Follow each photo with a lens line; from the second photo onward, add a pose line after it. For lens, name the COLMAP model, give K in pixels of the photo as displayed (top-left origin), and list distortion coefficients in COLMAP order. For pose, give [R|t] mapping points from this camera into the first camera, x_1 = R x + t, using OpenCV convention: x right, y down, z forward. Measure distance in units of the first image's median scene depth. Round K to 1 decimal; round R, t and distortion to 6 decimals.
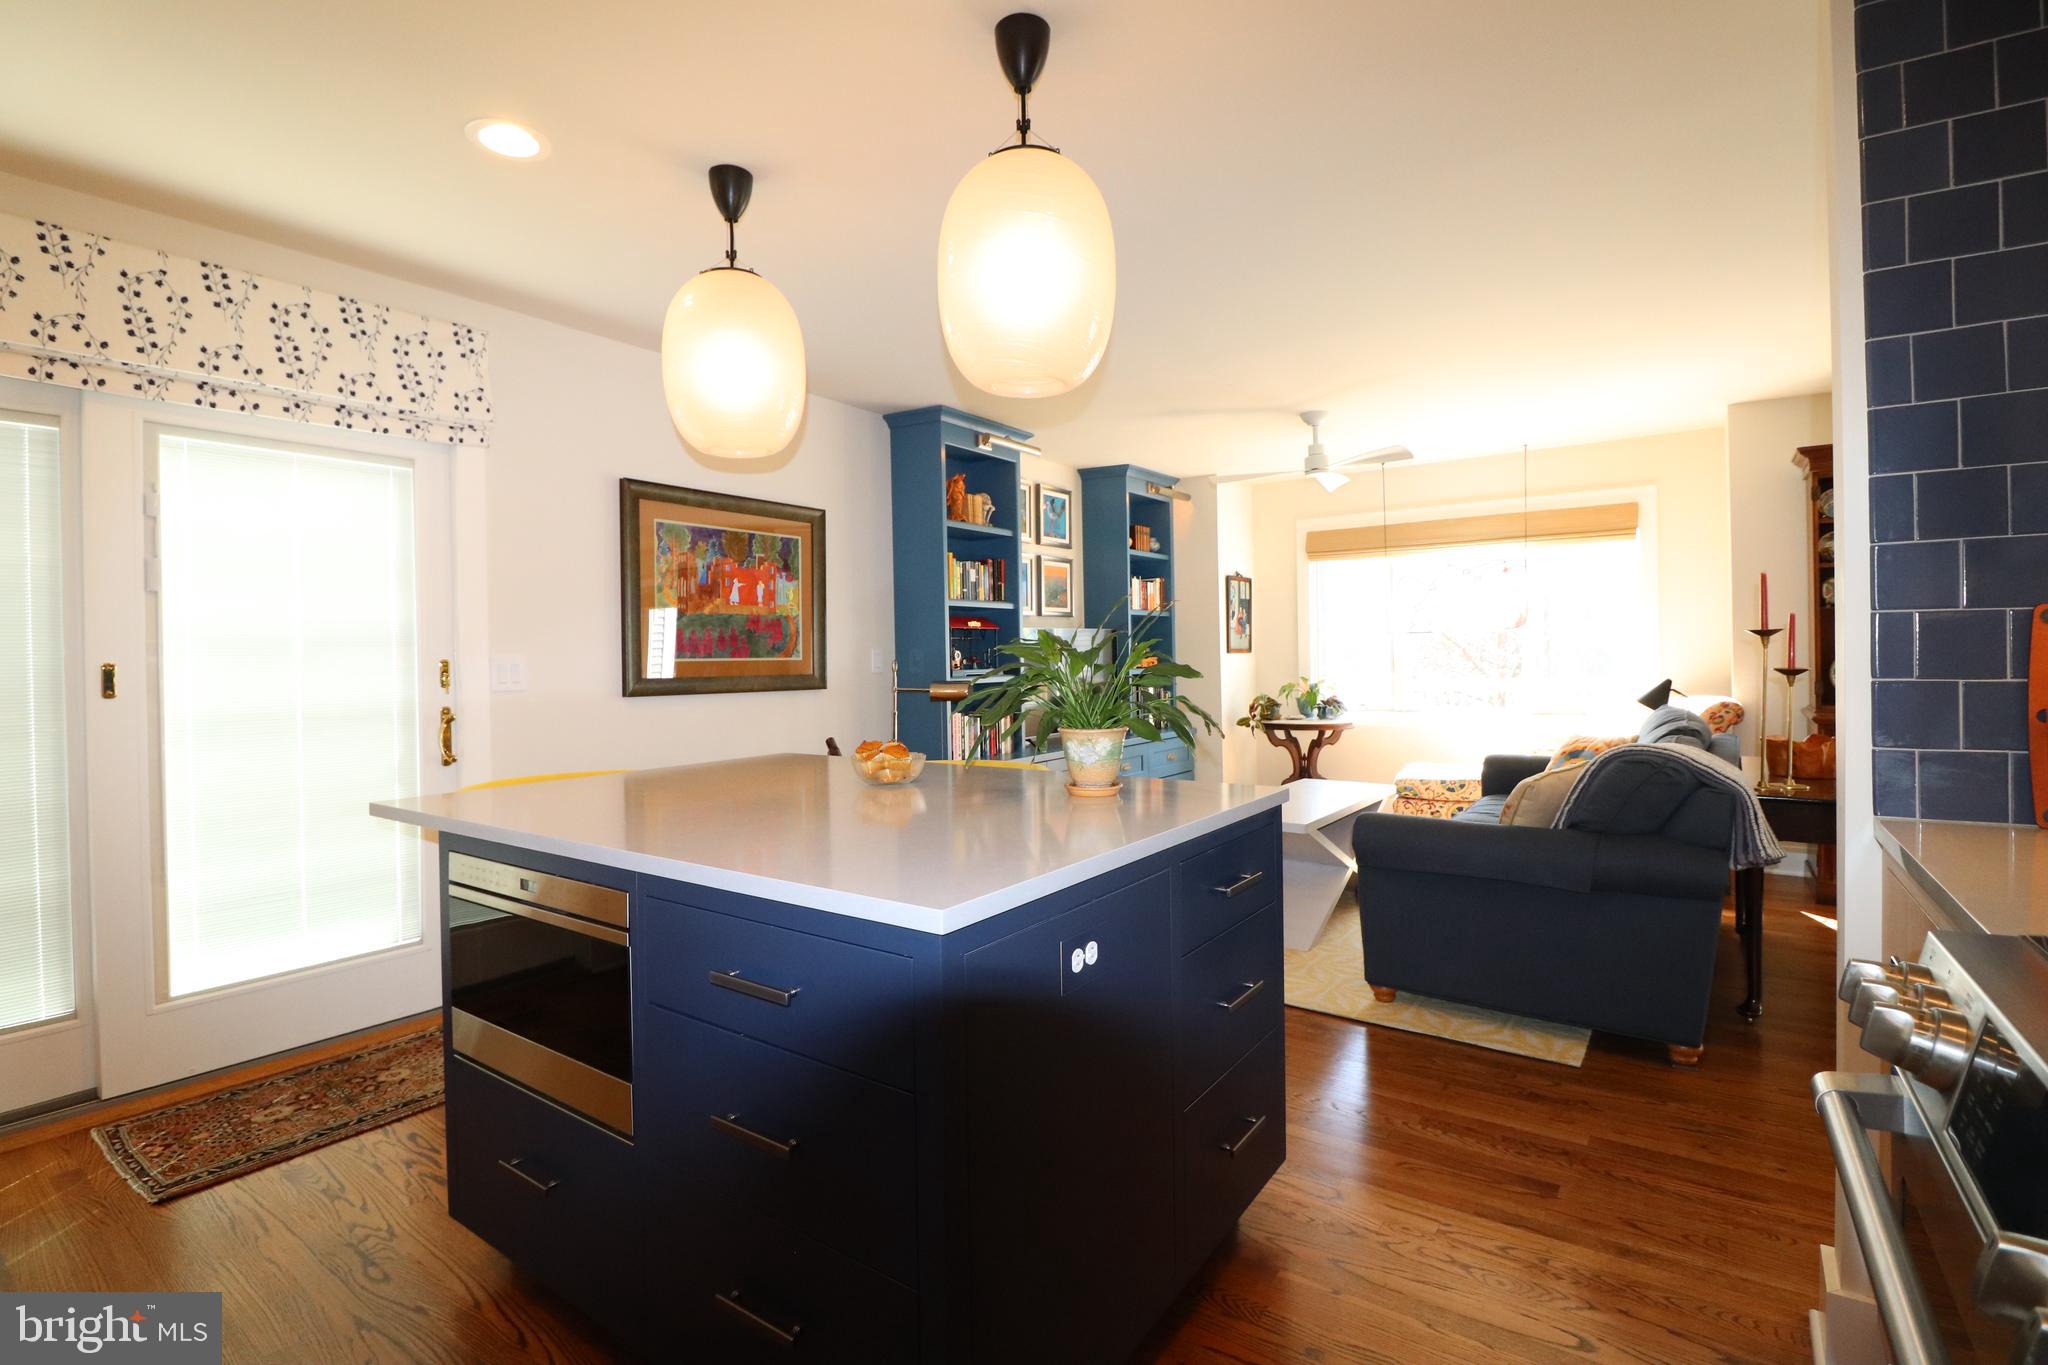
lens RADIAL K [[947.6, 0, 1015.5], [0, 947.6, 662.4], [0, 0, 1]] dist [-0.000767, -0.012796]
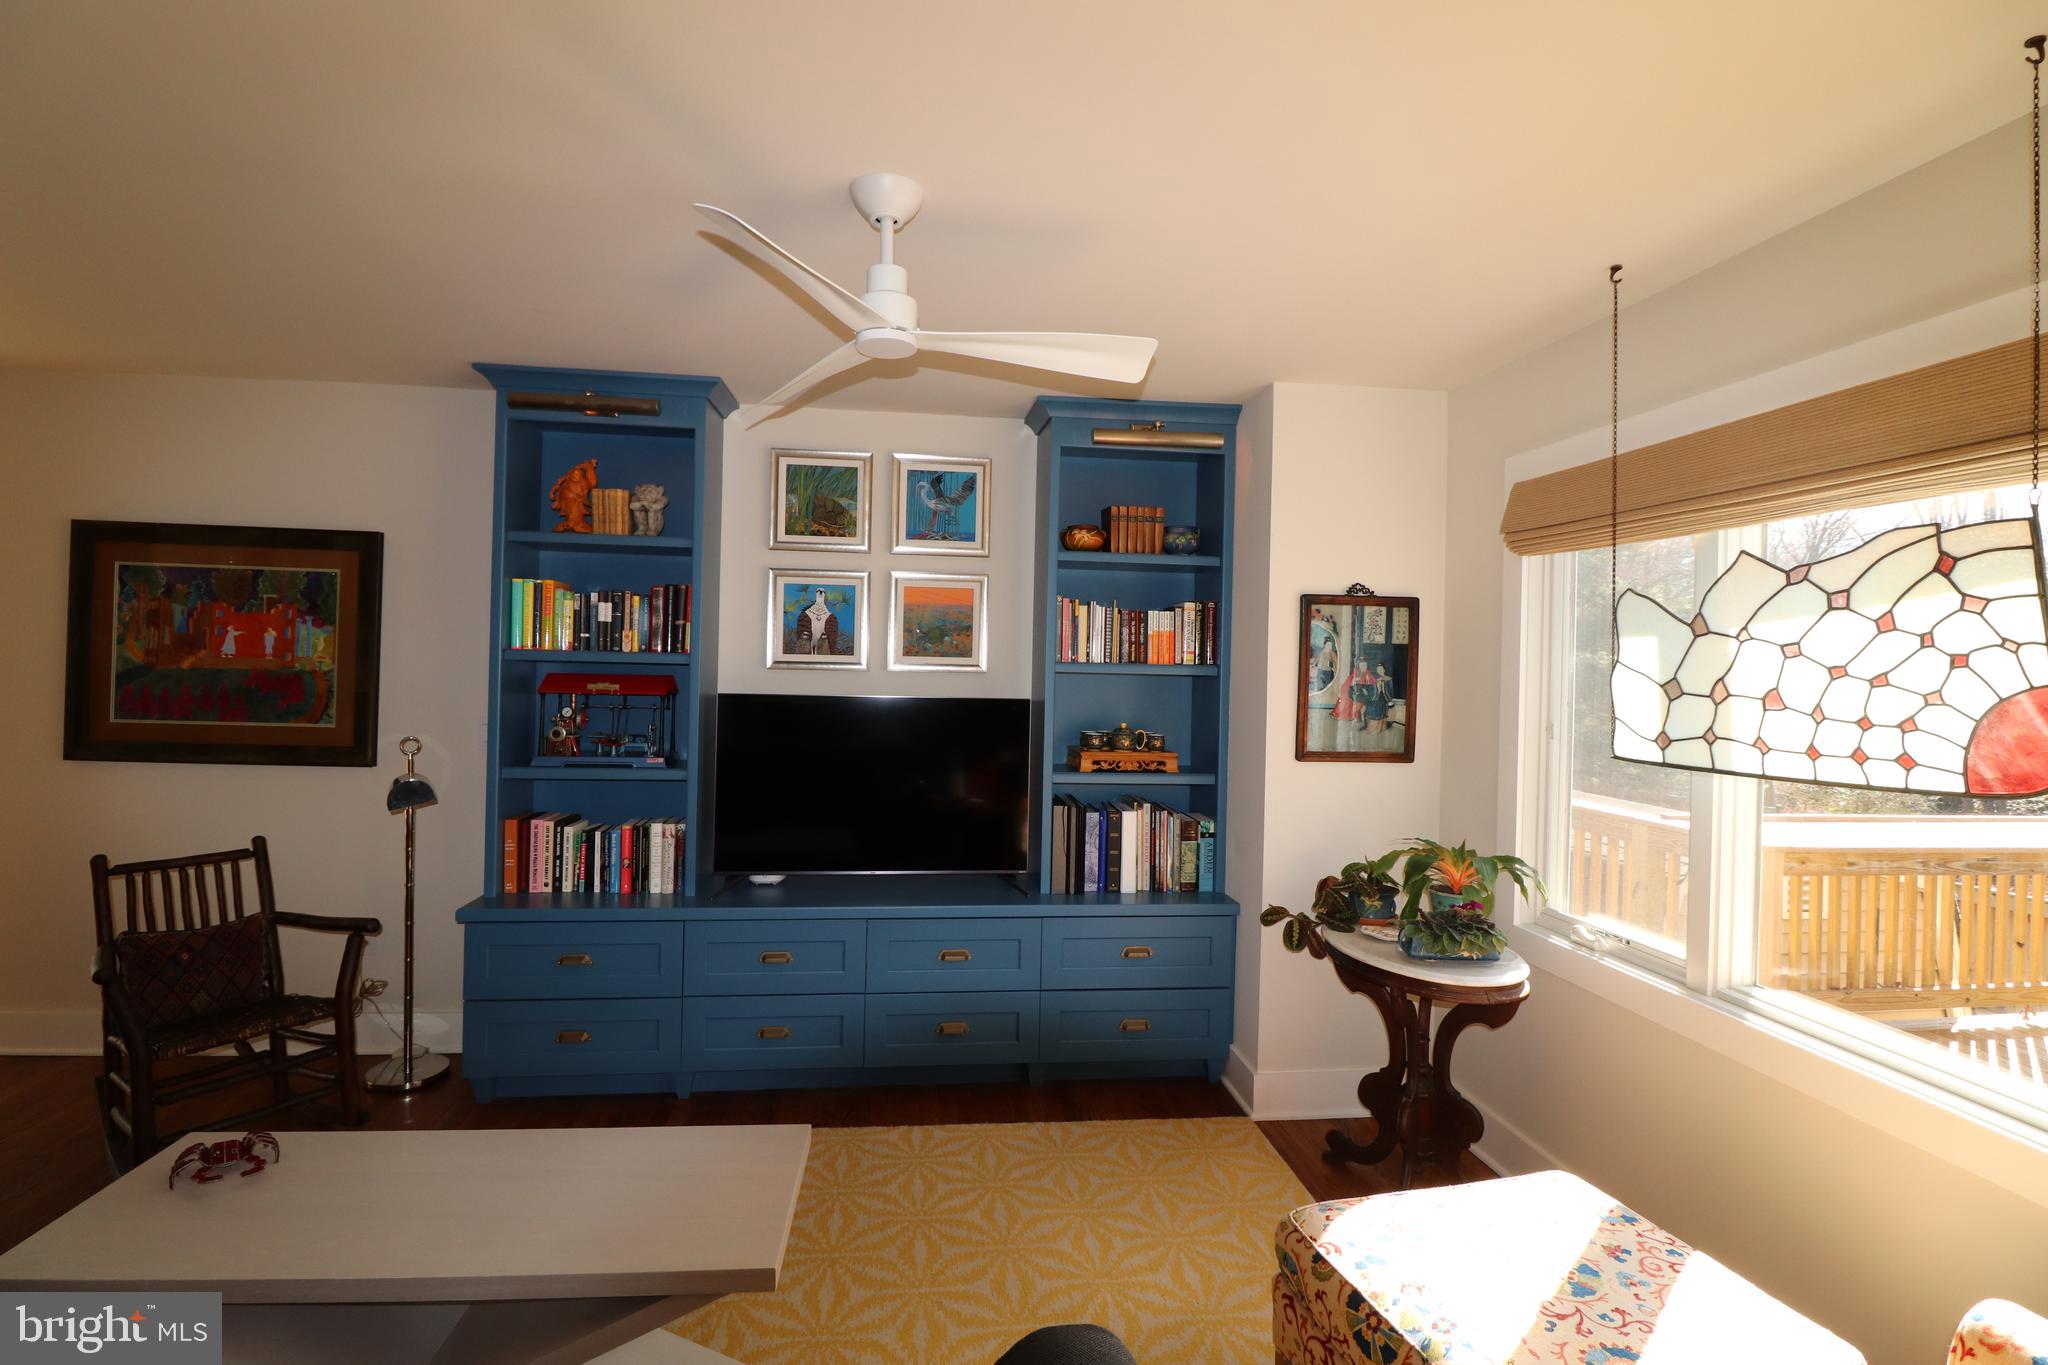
lens RADIAL K [[947.6, 0, 1015.5], [0, 947.6, 662.4], [0, 0, 1]] dist [-0.000767, -0.012796]
pose [[0.673294, 0.033981, -0.738593, 0.734272], [-0.042229, 0.999080, 0.007470, -0.086454], [0.738168, 0.026160, 0.674110, 0.897862]]
